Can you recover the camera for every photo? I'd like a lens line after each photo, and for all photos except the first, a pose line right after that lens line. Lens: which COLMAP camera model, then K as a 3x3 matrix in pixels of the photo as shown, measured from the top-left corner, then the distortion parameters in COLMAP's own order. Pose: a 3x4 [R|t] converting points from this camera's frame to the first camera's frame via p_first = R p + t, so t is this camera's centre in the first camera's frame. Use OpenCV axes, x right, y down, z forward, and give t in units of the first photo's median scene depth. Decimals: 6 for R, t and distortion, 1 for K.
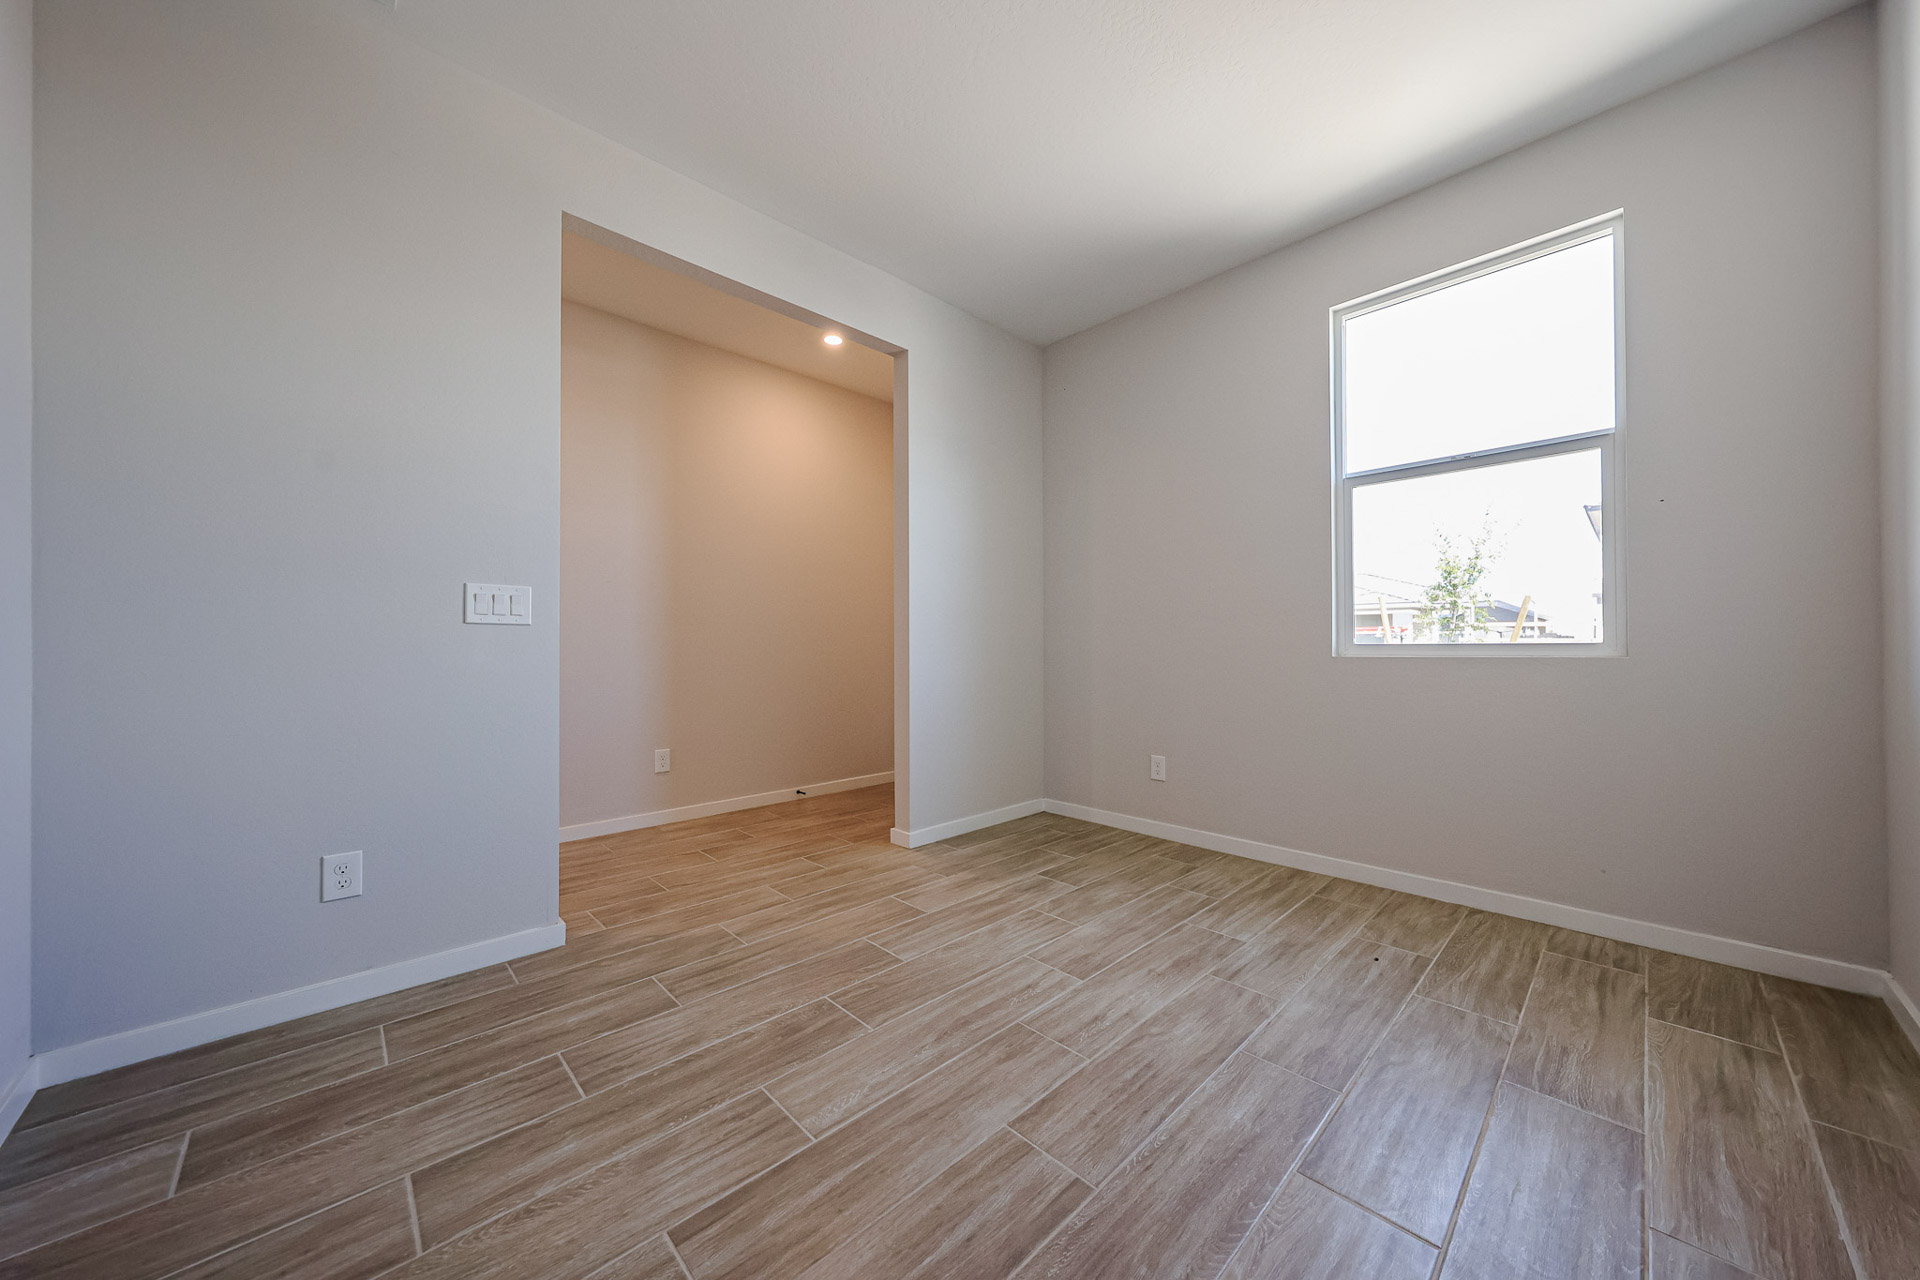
lens RADIAL K [[655.1, 0, 960.0], [0, 655.1, 640.0], [0, 0, 1]] dist [0.001713, 0.000043]
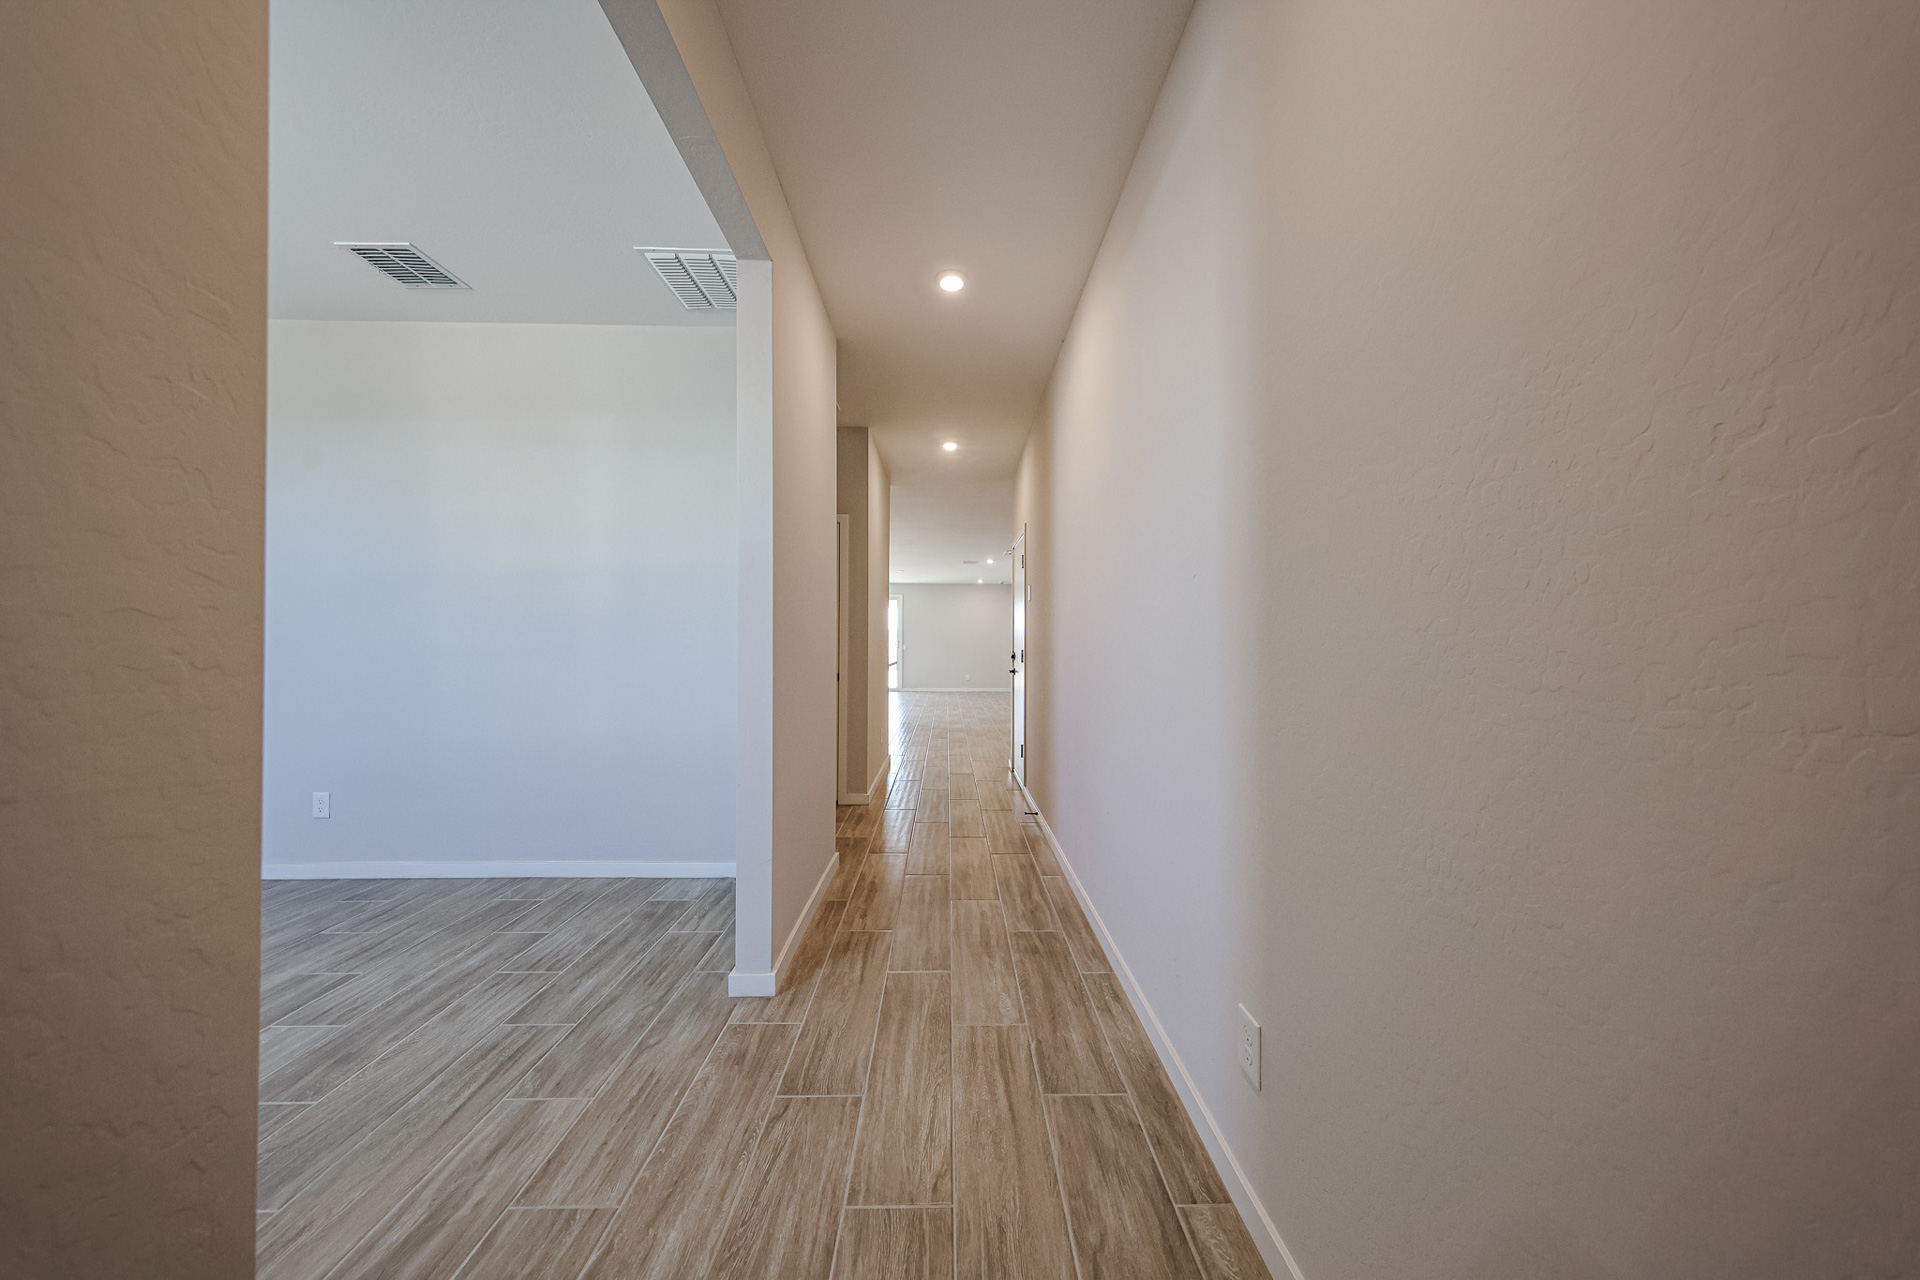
lens RADIAL K [[589.4, 0, 964.1], [0, 589.4, 641.6], [0, 0, 1]] dist [0.009299, -0.003487]
pose [[-0.672863, -0.009648, -0.739704, -0.184313], [0.003394, 0.999864, -0.016129, -0.074524], [0.739759, -0.013364, -0.672739, 2.097646]]
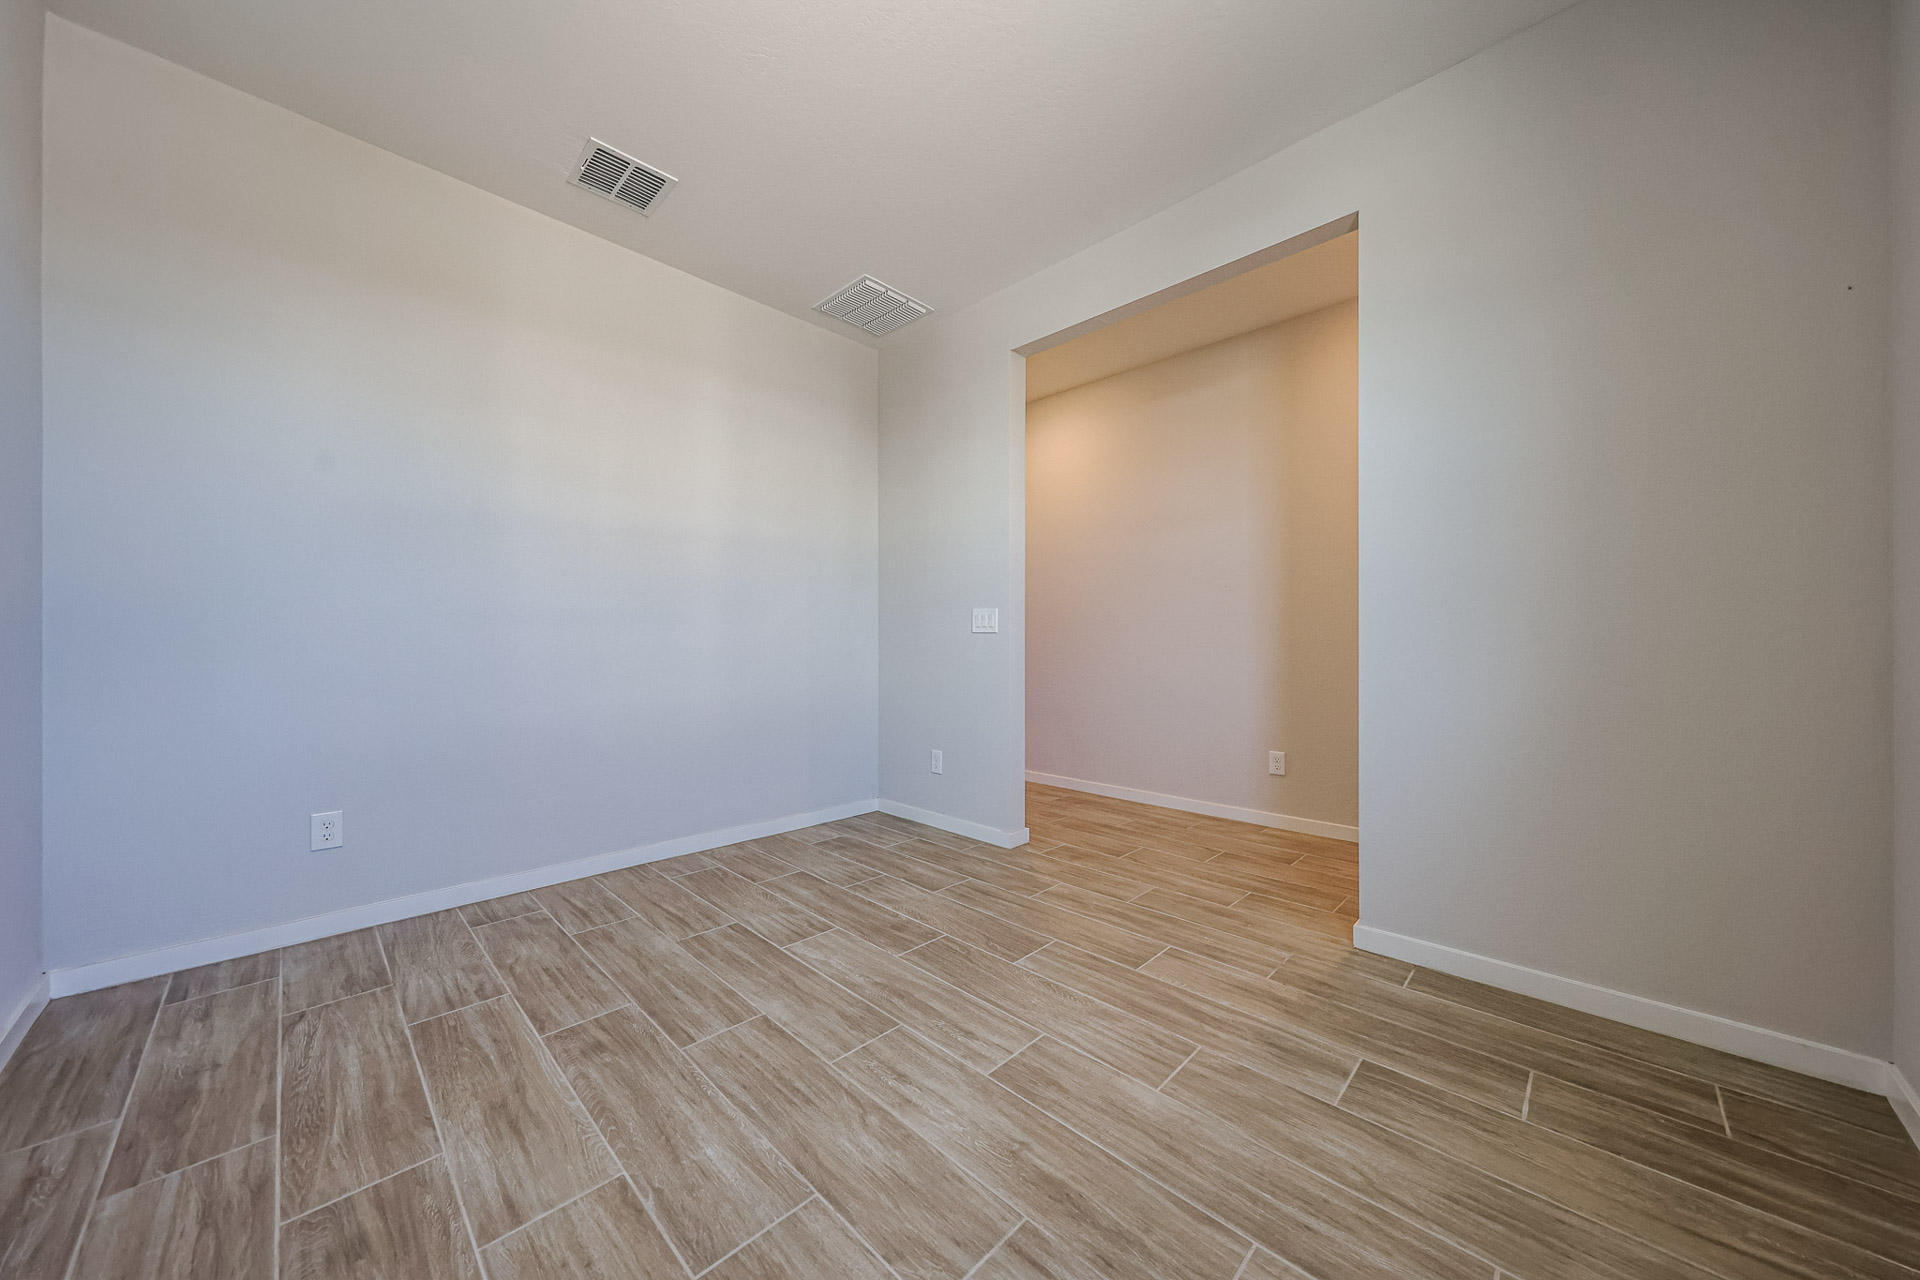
lens RADIAL K [[655.1, 0, 960.0], [0, 655.1, 640.0], [0, 0, 1]] dist [0.001713, 0.000043]
pose [[0.037751, -0.003579, -0.999281, 0.962096], [0.008687, 0.999957, -0.003253, -0.001904], [0.999249, -0.008558, 0.037781, 0.926725]]
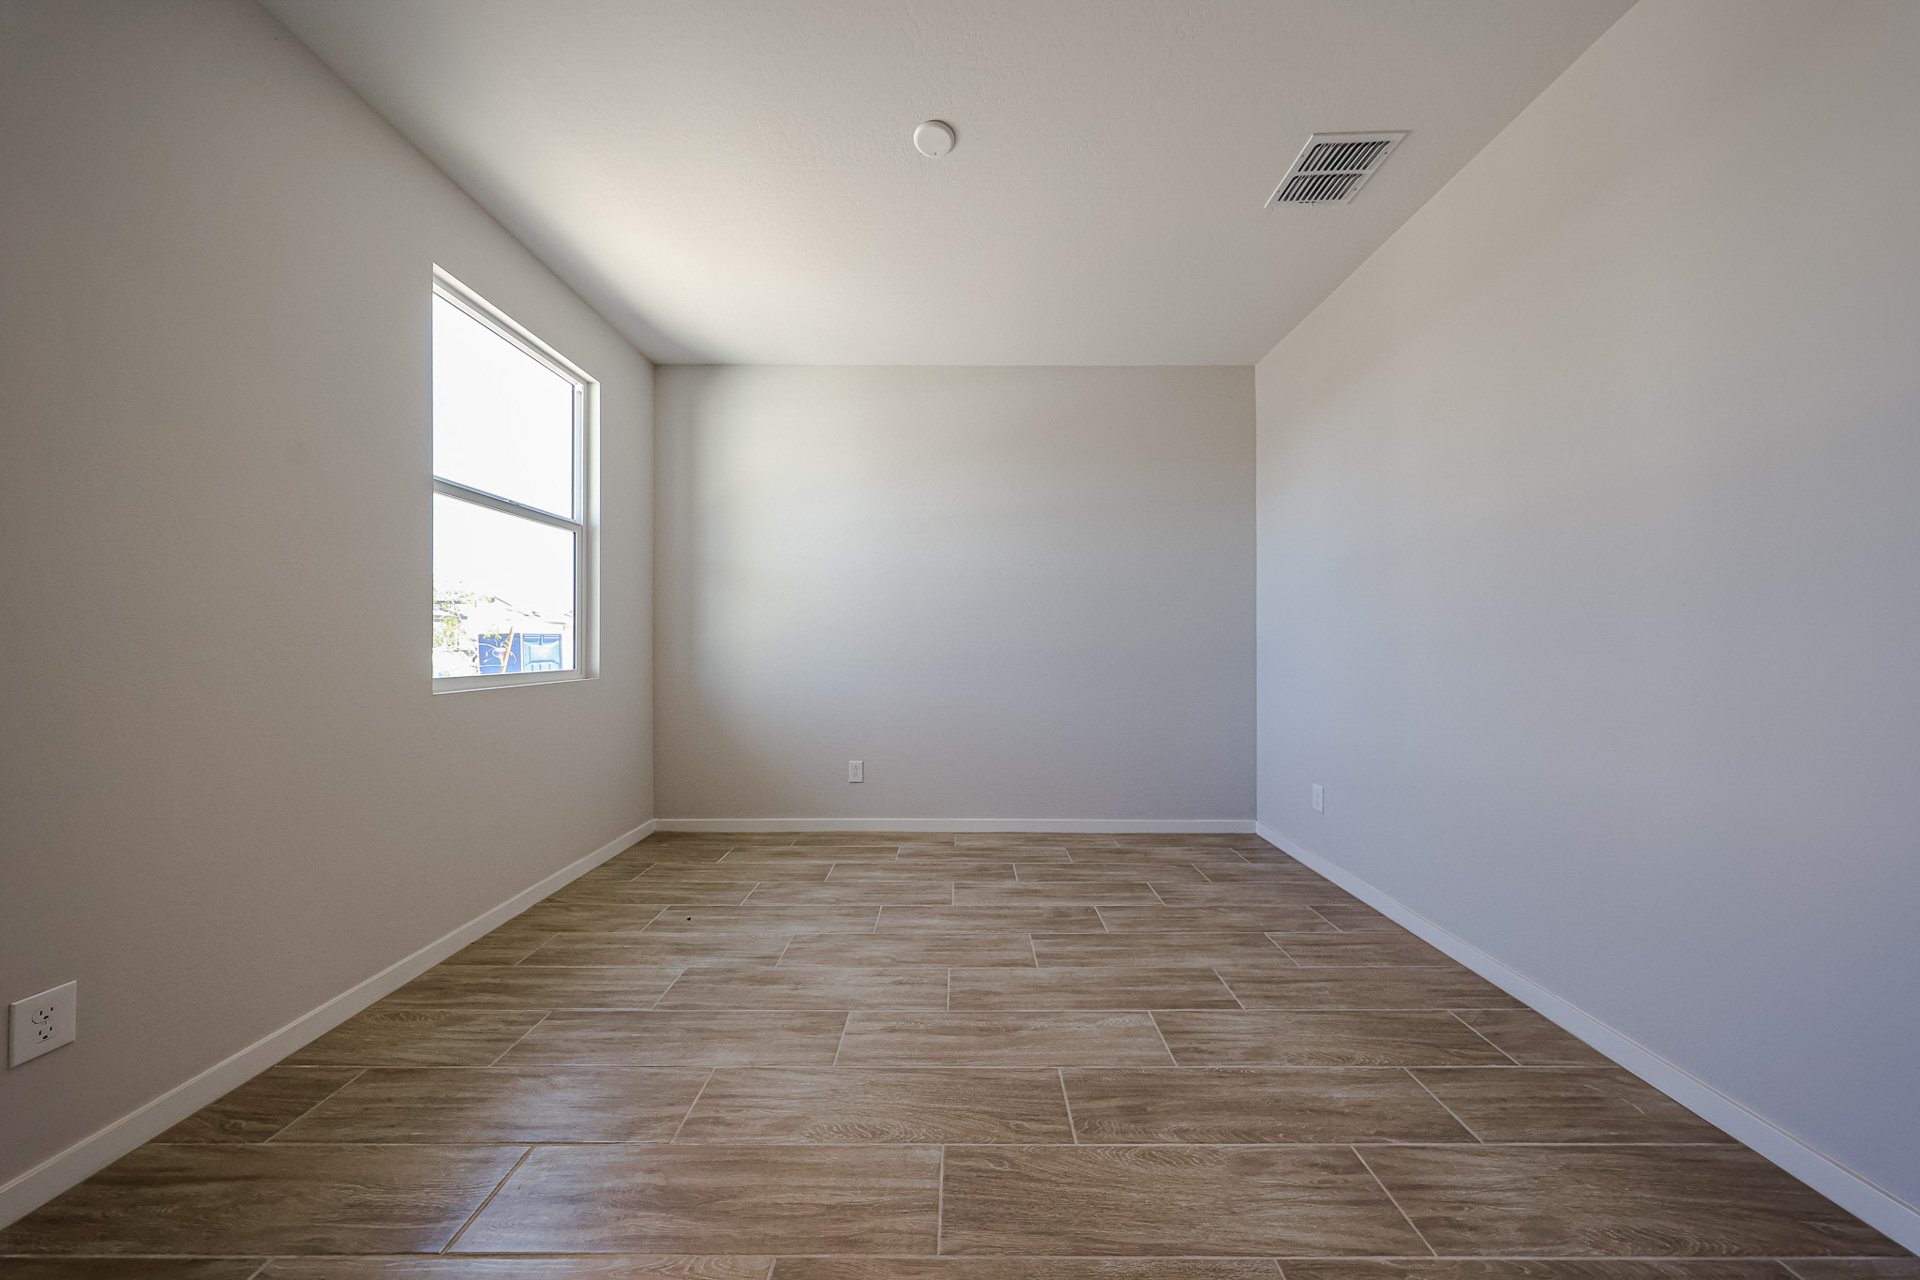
lens RADIAL K [[569.6, 0, 957.1], [0, 569.6, 636.0], [0, 0, 1]] dist [0.000213, 0.000054]
pose [[-0.716536, 0.015144, 0.697385, -0.554825], [-0.004493, 0.999643, -0.026323, -0.044114], [-0.697535, -0.021995, -0.716213, 1.509201]]
